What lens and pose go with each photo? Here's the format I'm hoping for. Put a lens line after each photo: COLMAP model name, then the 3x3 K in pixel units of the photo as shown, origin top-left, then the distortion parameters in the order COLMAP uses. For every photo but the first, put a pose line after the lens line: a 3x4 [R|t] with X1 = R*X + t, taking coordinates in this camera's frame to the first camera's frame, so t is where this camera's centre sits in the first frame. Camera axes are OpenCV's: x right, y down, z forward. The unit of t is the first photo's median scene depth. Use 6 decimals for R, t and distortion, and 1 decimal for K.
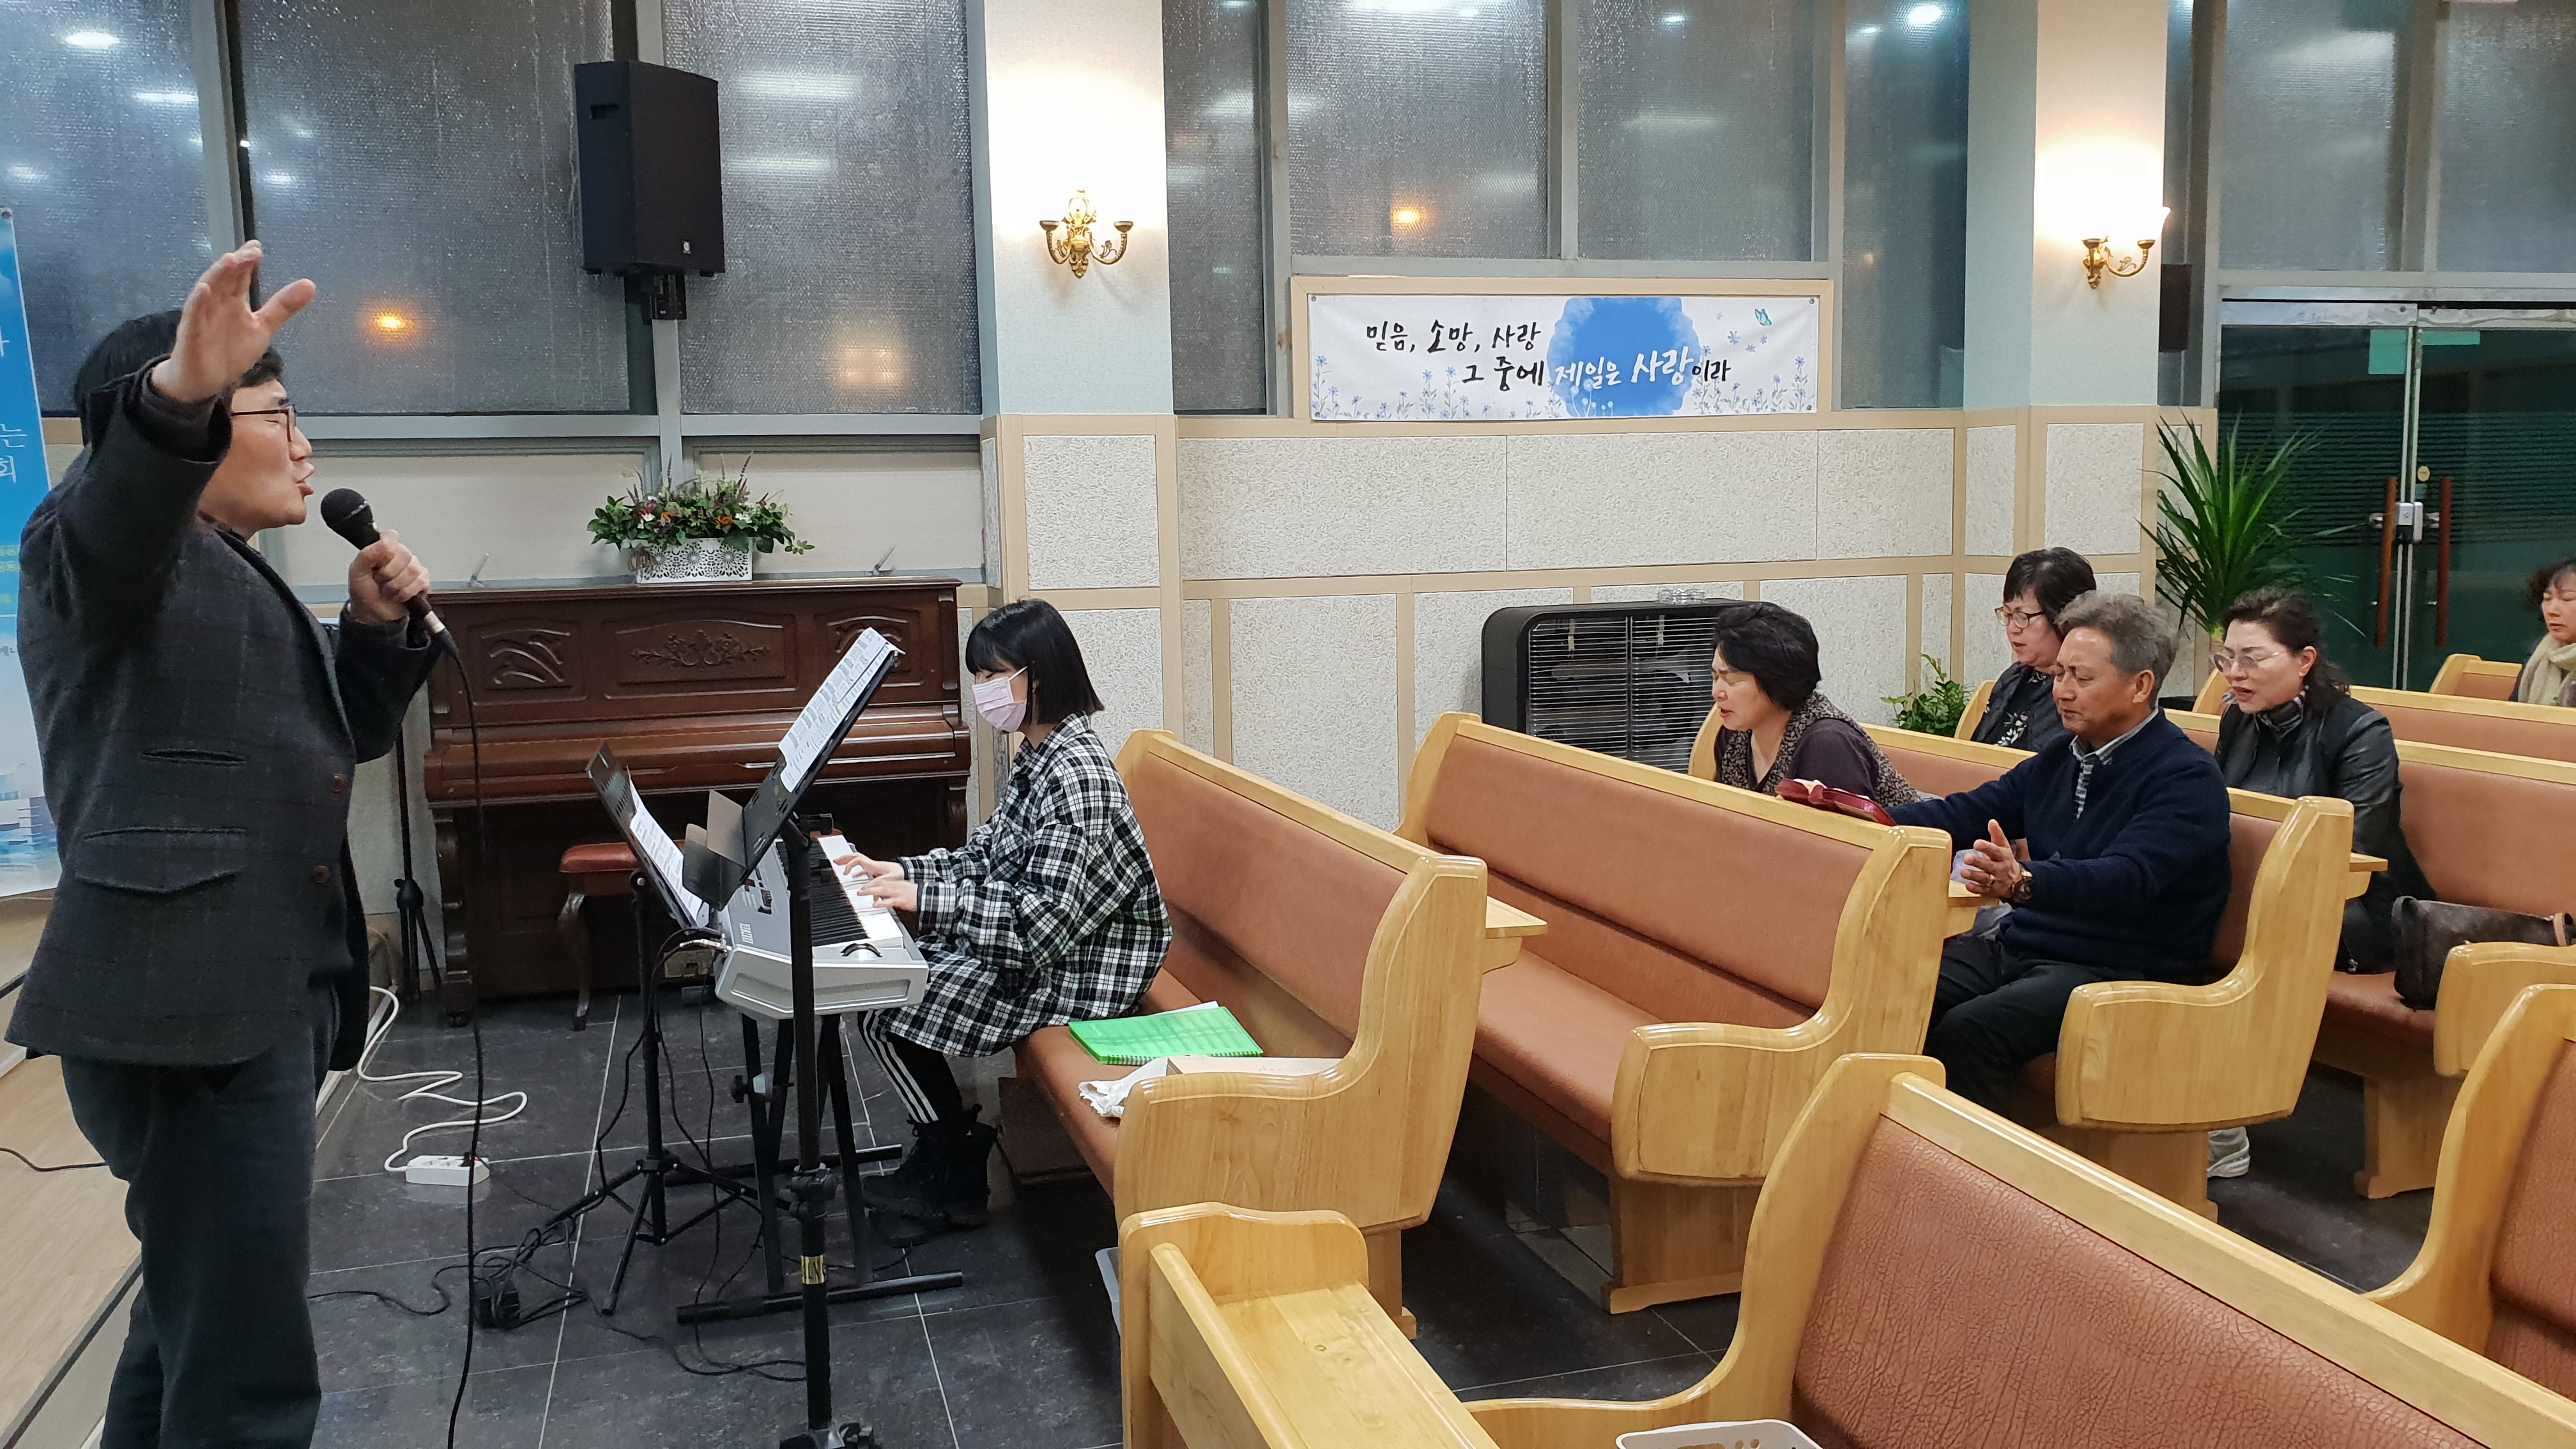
lens RADIAL K [[1980.1, 0, 1276.9], [0, 1980.1, 748.2], [0, 0, 1]] dist [-0.009450, -0.005957]
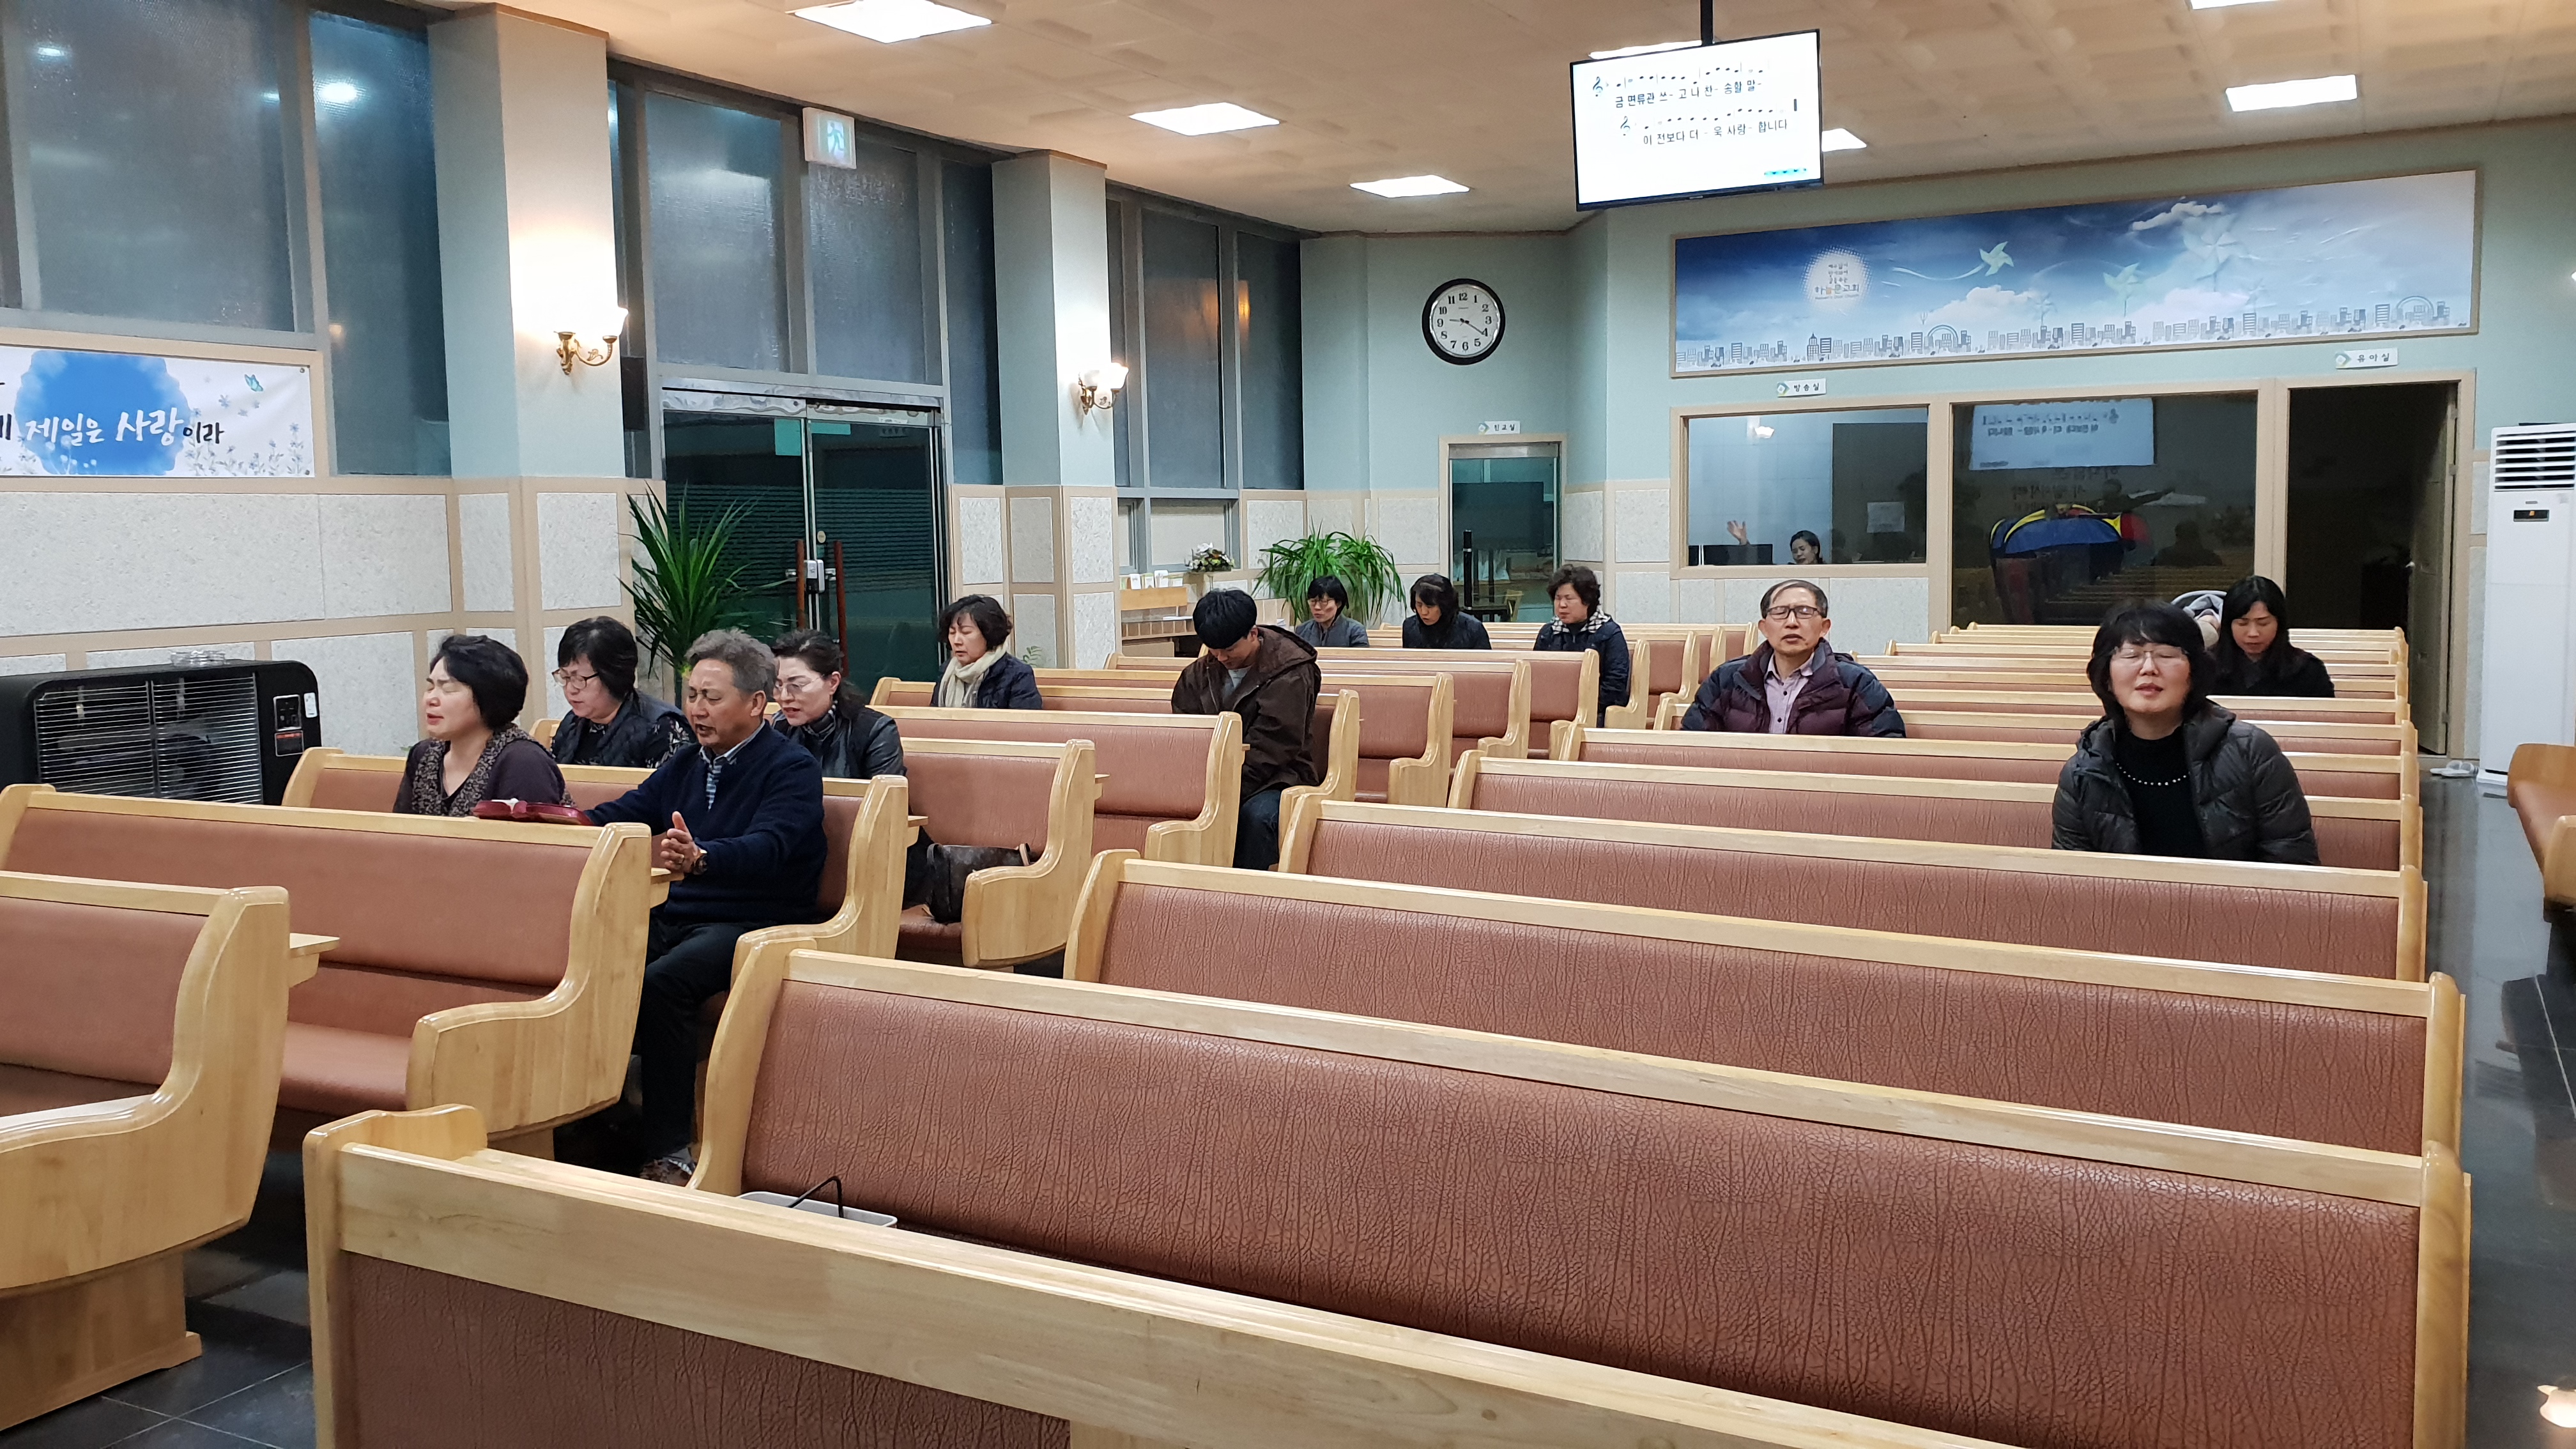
lens RADIAL K [[1972.2, 0, 1288.0], [0, 1972.2, 724.5], [0, 0, 1]] dist [0.006570, -0.000515]
pose [[0.698651, -0.063431, 0.712646, -0.118366], [0.092971, 0.995666, -0.002522, 0.009145], [-0.709397, 0.068017, 0.701520, -0.077277]]
